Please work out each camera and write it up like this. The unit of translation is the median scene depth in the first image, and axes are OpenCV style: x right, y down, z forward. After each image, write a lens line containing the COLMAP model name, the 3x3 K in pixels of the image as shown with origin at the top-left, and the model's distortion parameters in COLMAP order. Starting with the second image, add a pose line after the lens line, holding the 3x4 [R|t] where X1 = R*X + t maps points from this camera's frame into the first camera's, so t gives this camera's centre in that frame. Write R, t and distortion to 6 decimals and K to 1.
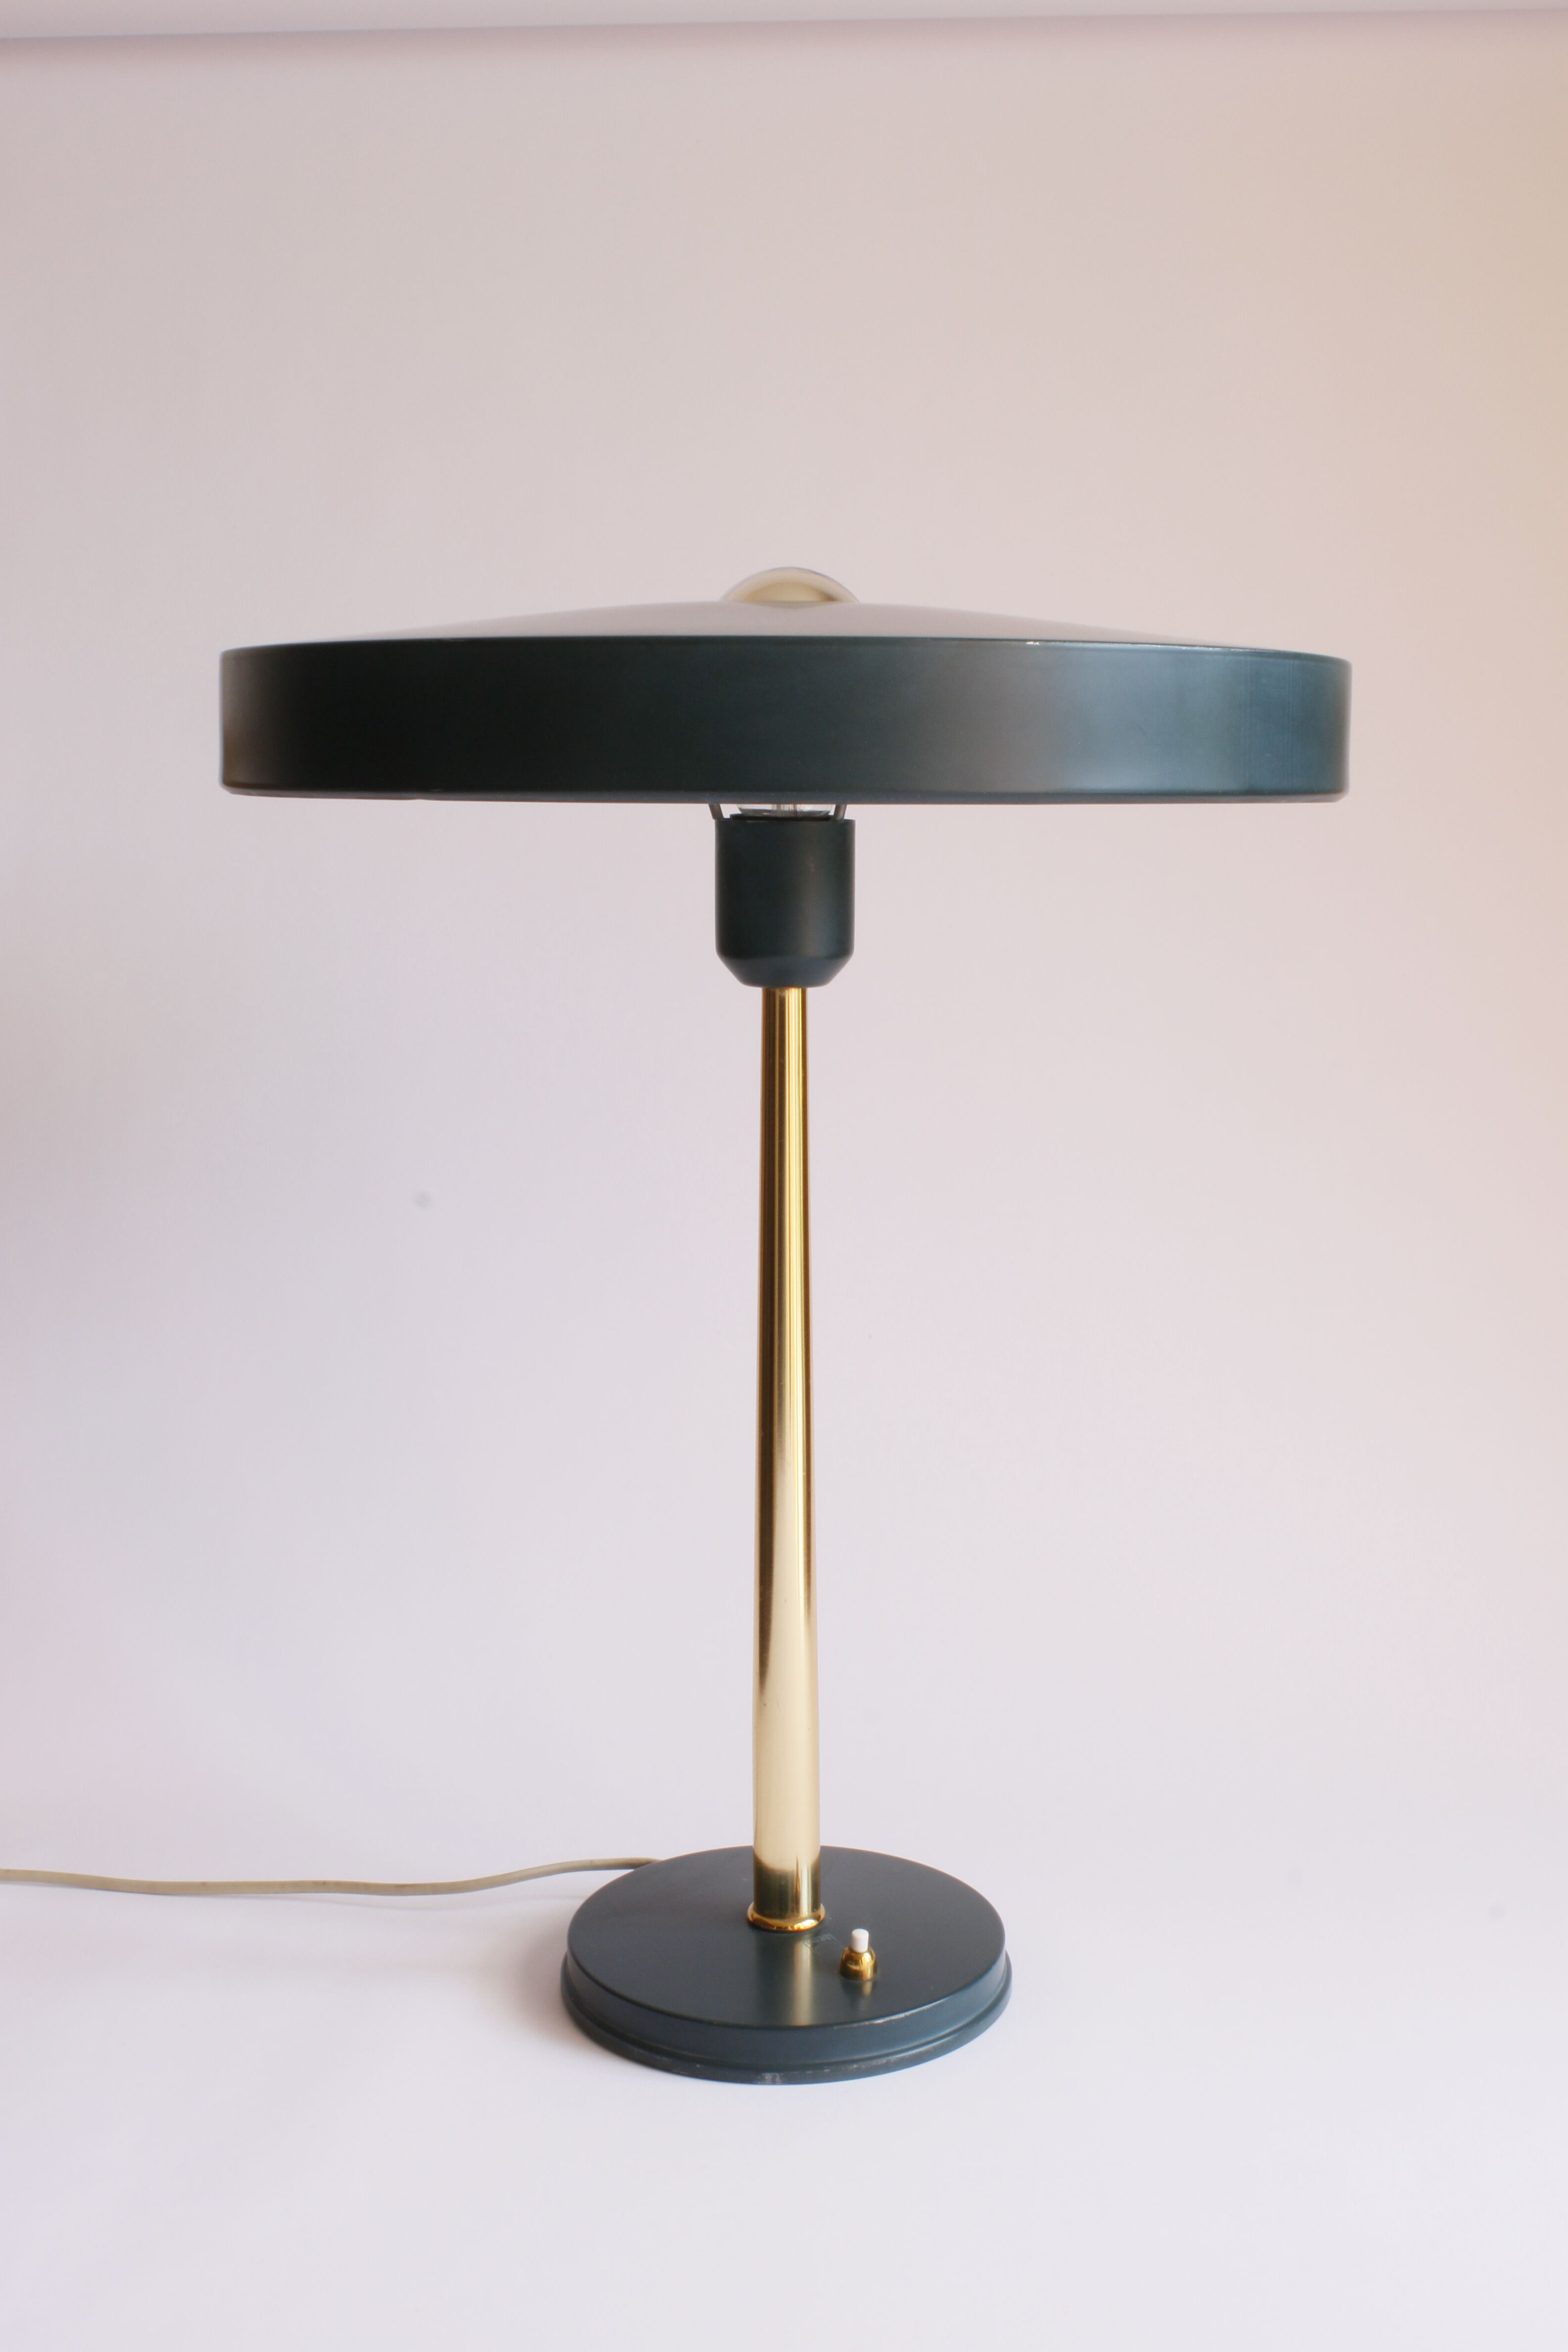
lens RADIAL K [[2963.6, 0, 784.0], [0, 2963.6, 1176.0], [0, 0, 1]] dist [-0.088505, 0.007003]
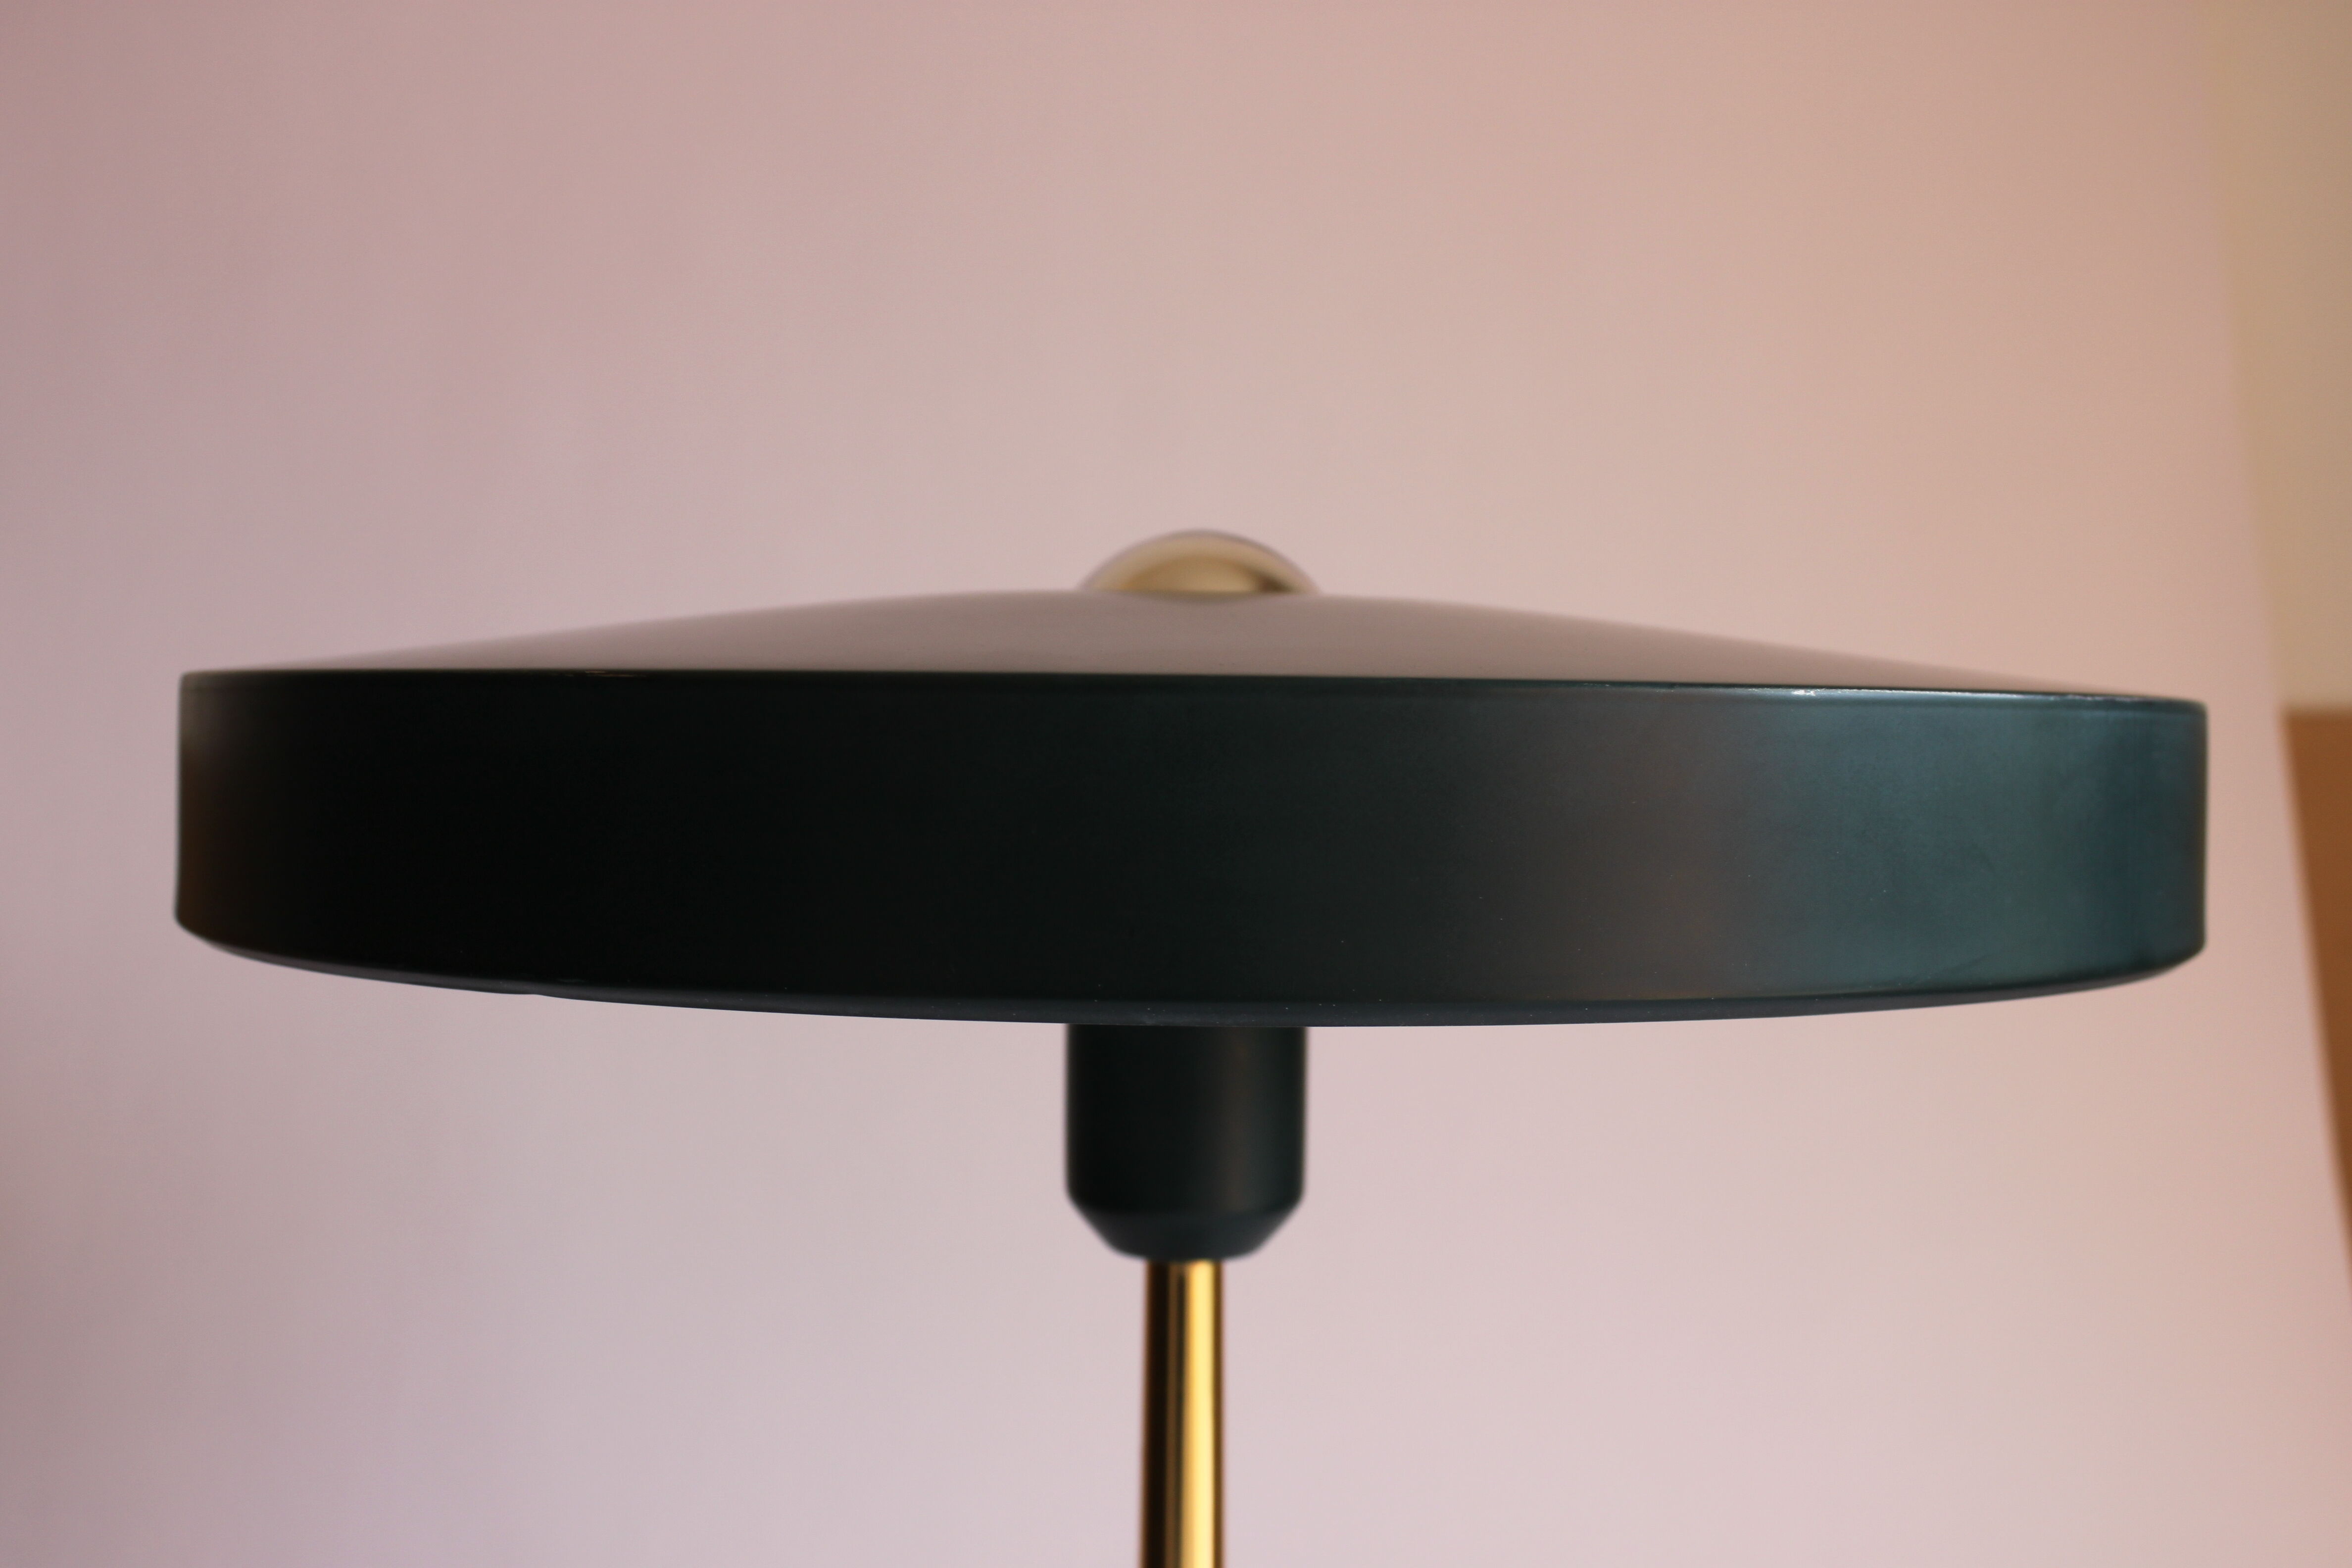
lens RADIAL K [[2831.9, 0, 1176.0], [0, 2831.9, 784.0], [0, 0, 1]] dist [-0.165849, -0.013980]
pose [[0.999916, 0.009367, -0.008916, 0.002380], [-0.010383, 0.992506, -0.121755, -0.090398], [0.007709, 0.121837, 0.992520, 0.459549]]
